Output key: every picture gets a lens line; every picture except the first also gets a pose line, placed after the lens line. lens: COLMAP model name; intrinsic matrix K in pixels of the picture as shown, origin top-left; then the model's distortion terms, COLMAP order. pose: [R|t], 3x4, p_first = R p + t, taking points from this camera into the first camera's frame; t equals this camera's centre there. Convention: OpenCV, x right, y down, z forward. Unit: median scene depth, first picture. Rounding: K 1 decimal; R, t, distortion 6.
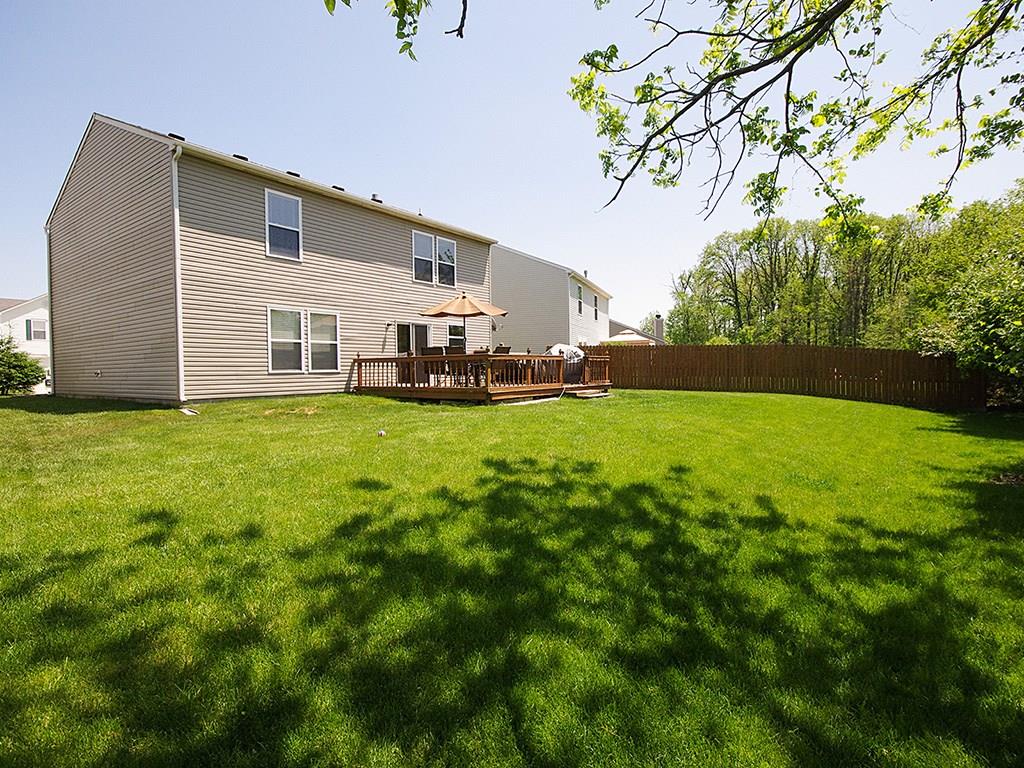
lens RADIAL K [[519.6, 0, 512.0], [0, 519.6, 384.0], [0, 0, 1]] dist [-0.017892, -0.000099]
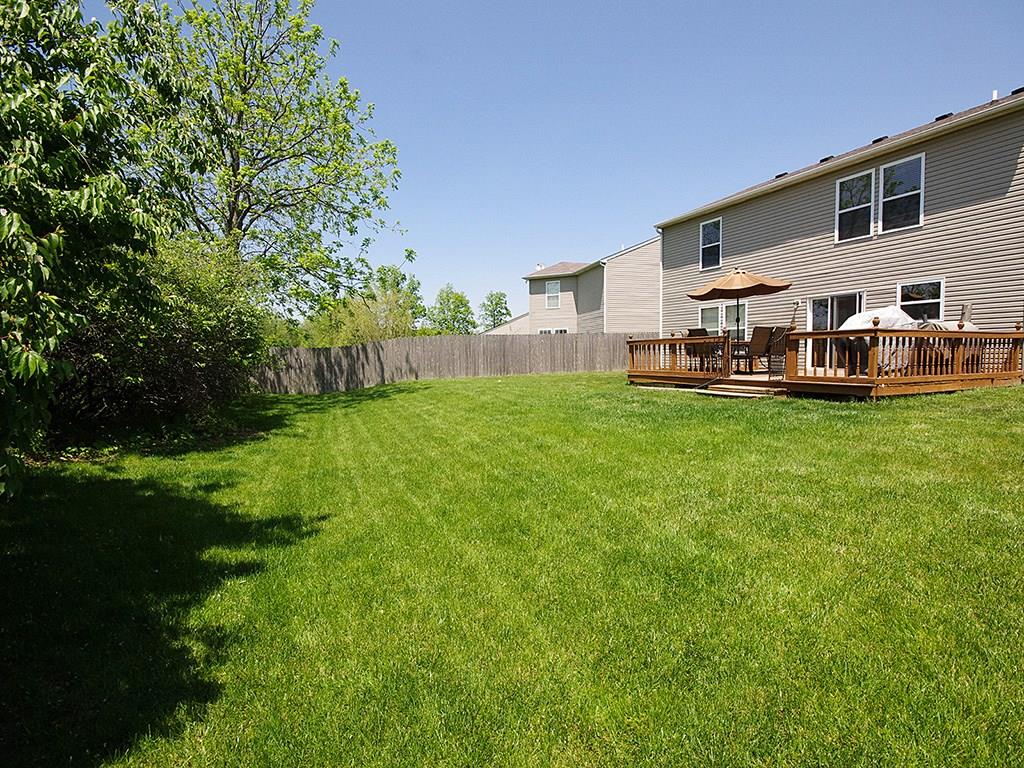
lens RADIAL K [[462.2, 0, 542.7], [0, 462.2, 386.2], [0, 0, 1]] dist [0.000656, 0.000108]
pose [[-0.433137, 0.081673, -0.897620, 0.681967], [-0.012881, 0.995223, 0.096770, -0.037257], [0.901236, 0.053477, -0.430016, 0.894933]]
